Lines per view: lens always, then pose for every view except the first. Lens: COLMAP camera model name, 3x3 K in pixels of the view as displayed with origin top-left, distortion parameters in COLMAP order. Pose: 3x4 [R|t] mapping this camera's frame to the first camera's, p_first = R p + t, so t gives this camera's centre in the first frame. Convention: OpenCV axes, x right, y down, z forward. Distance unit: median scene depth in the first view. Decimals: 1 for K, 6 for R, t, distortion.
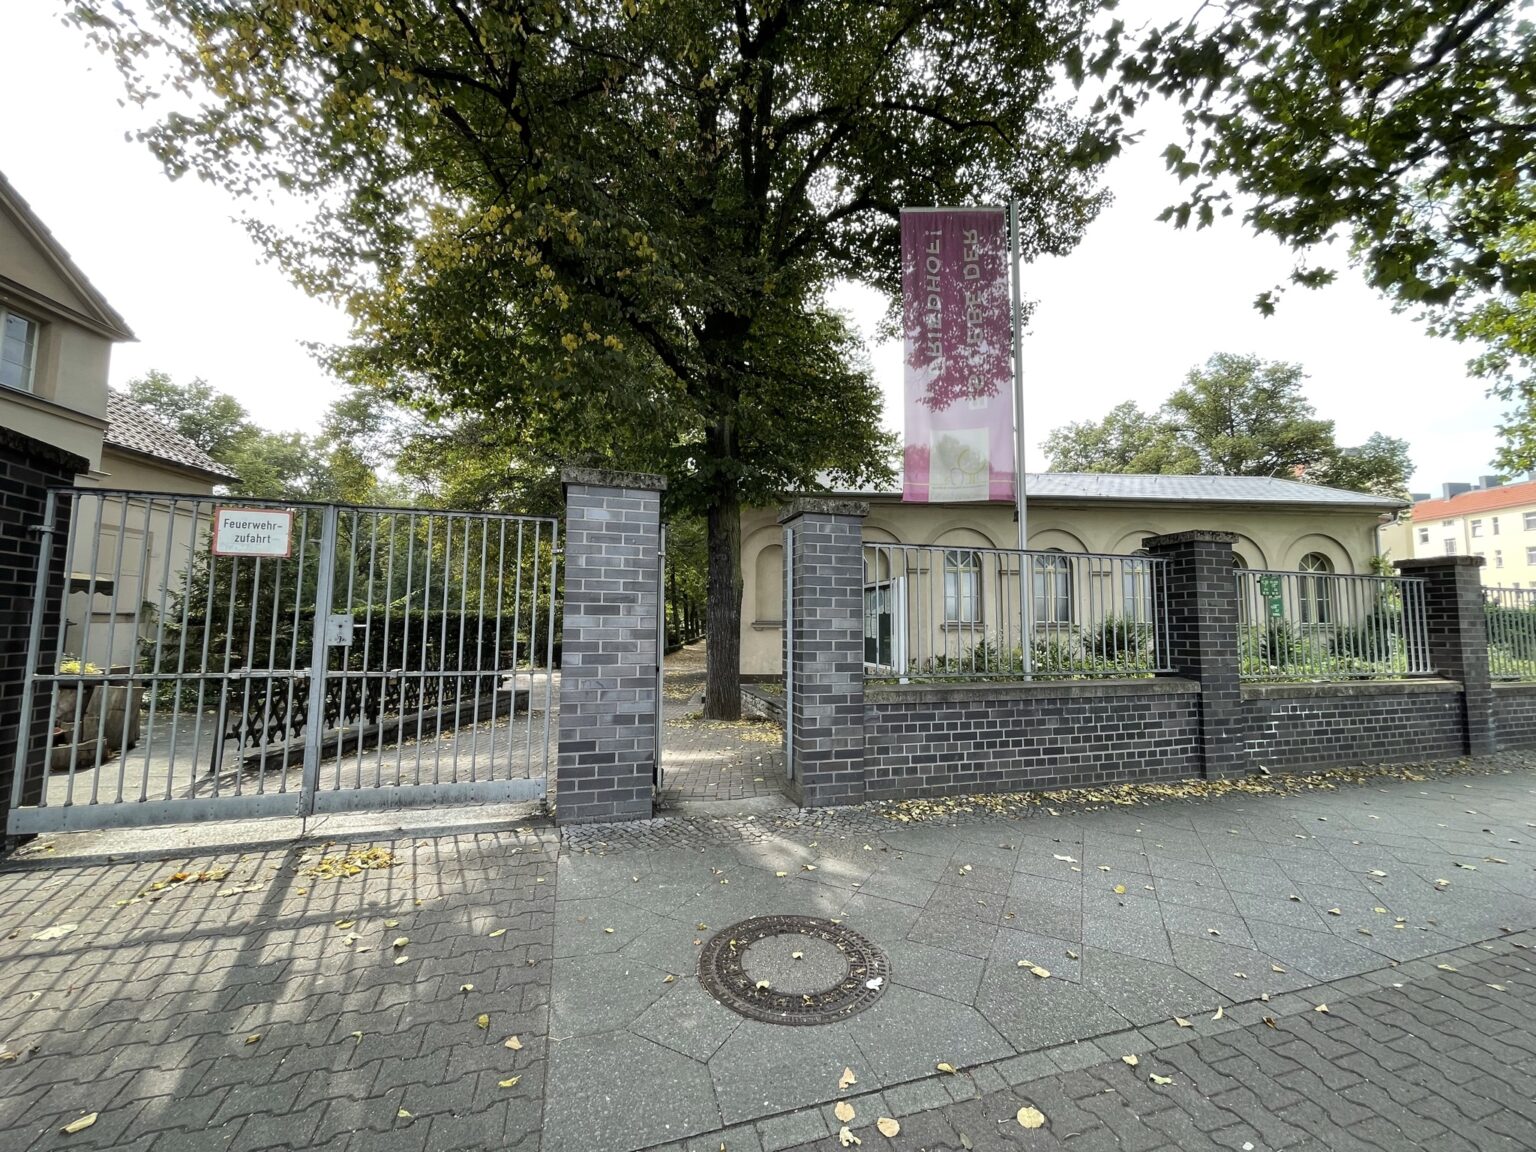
lens RADIAL K [[614.2, 0, 768.0], [0, 614.2, 576.0], [0, 0, 1]] dist [-0.009485, 0.000010]
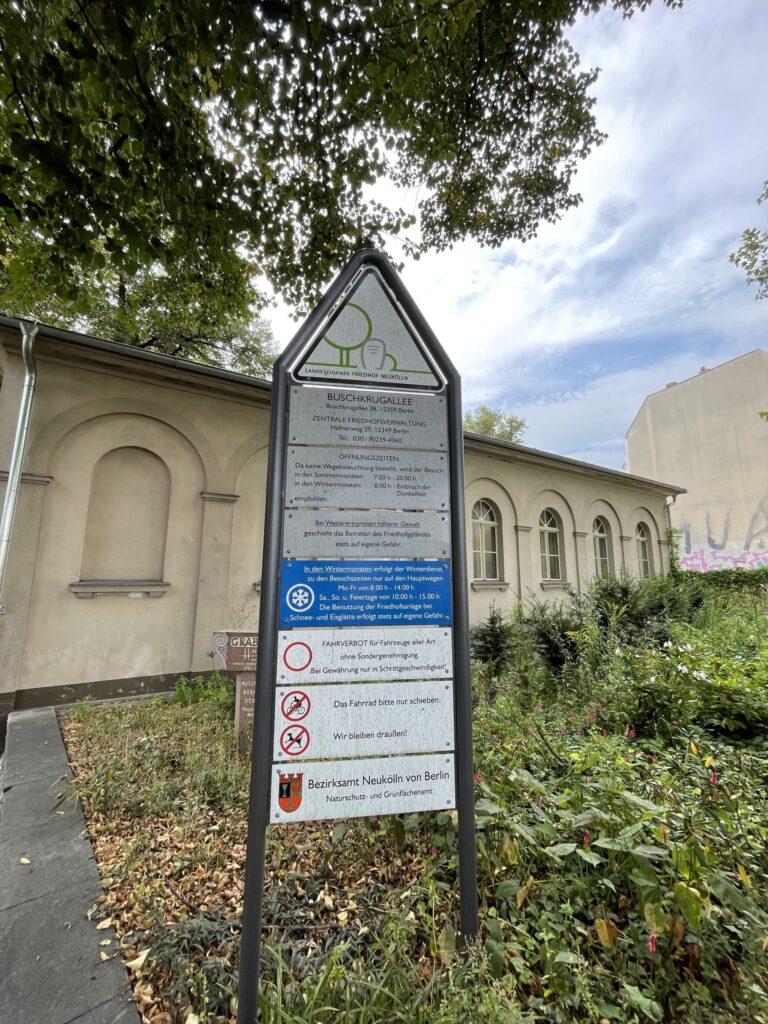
lens RADIAL K [[409.5, 0, 383.8], [0, 409.5, 509.3], [0, 0, 1]] dist [-0.009485, 0.000010]
pose [[0.867393, 0.079433, 0.491243, 0.030645], [-0.038613, 0.994945, -0.092701, 0.034686], [-0.496124, 0.061439, 0.866075, 0.559646]]
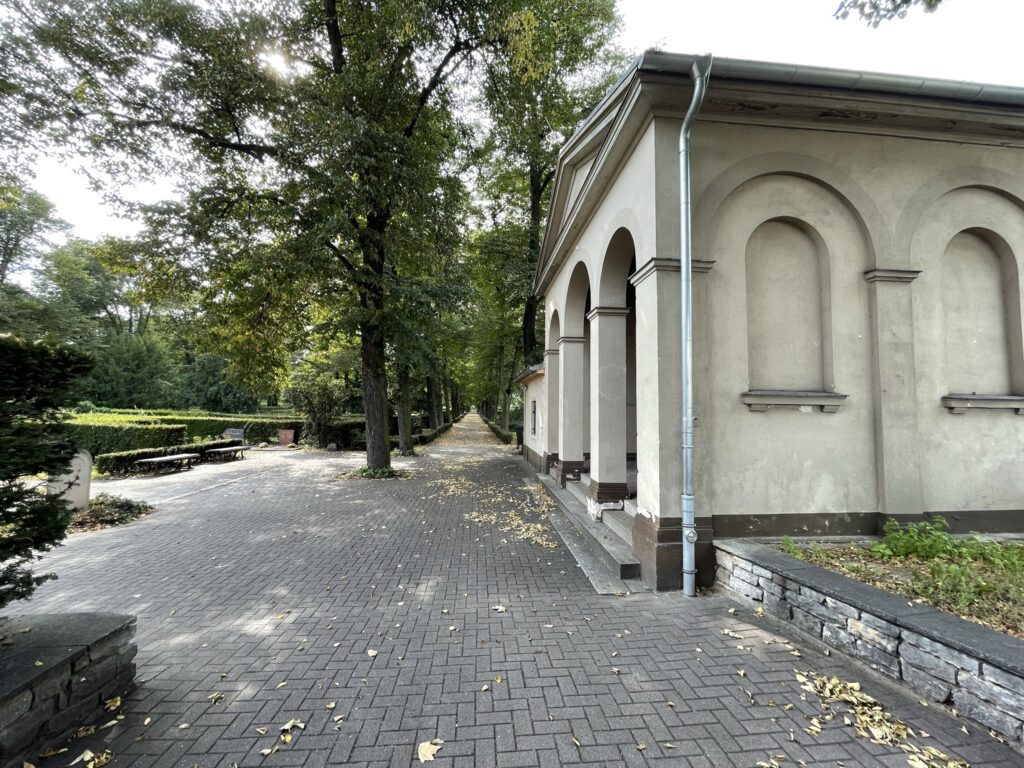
lens RADIAL K [[409.5, 0, 512.0], [0, 409.5, 384.0], [0, 0, 1]] dist [-0.009485, 0.000010]
pose [[0.999298, 0.009277, 0.036299, -0.195152], [-0.010023, 0.999741, 0.020443, 0.065340], [-0.036100, -0.020792, 0.999132, 0.720673]]
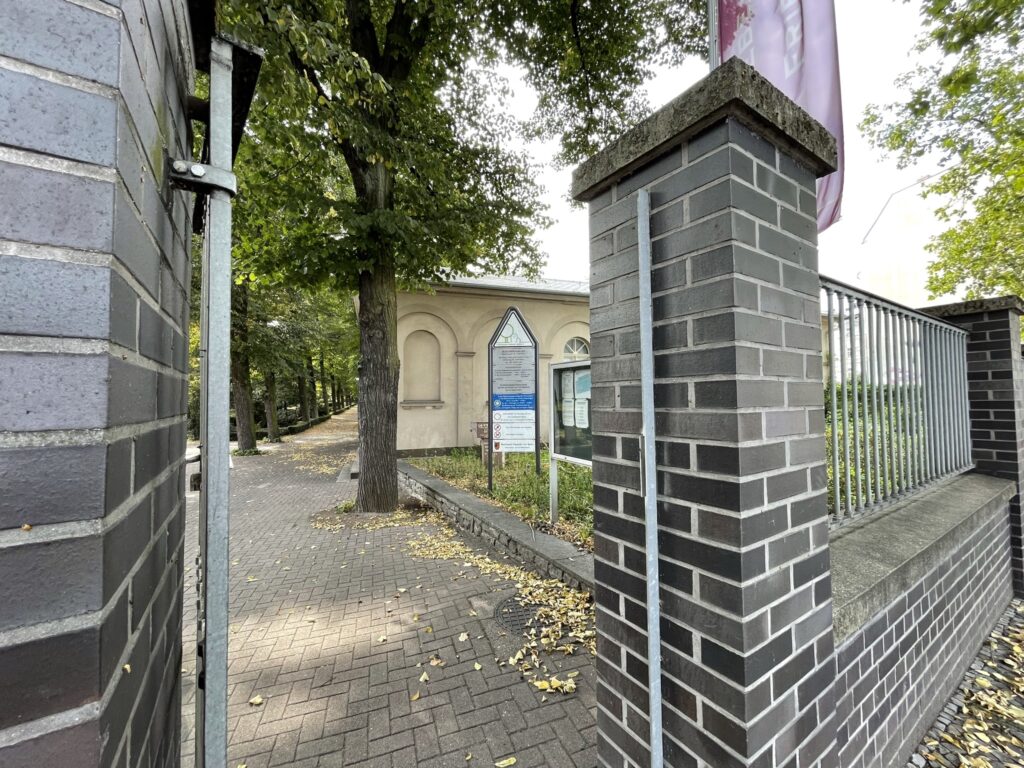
lens RADIAL K [[409.5, 0, 512.0], [0, 409.5, 384.0], [0, 0, 1]] dist [-0.009485, 0.000010]
pose [[0.961035, -0.003998, 0.276397, -0.035882], [-0.009230, 0.998874, 0.046540, 0.009205], [-0.276272, -0.047278, 0.959916, 0.260356]]
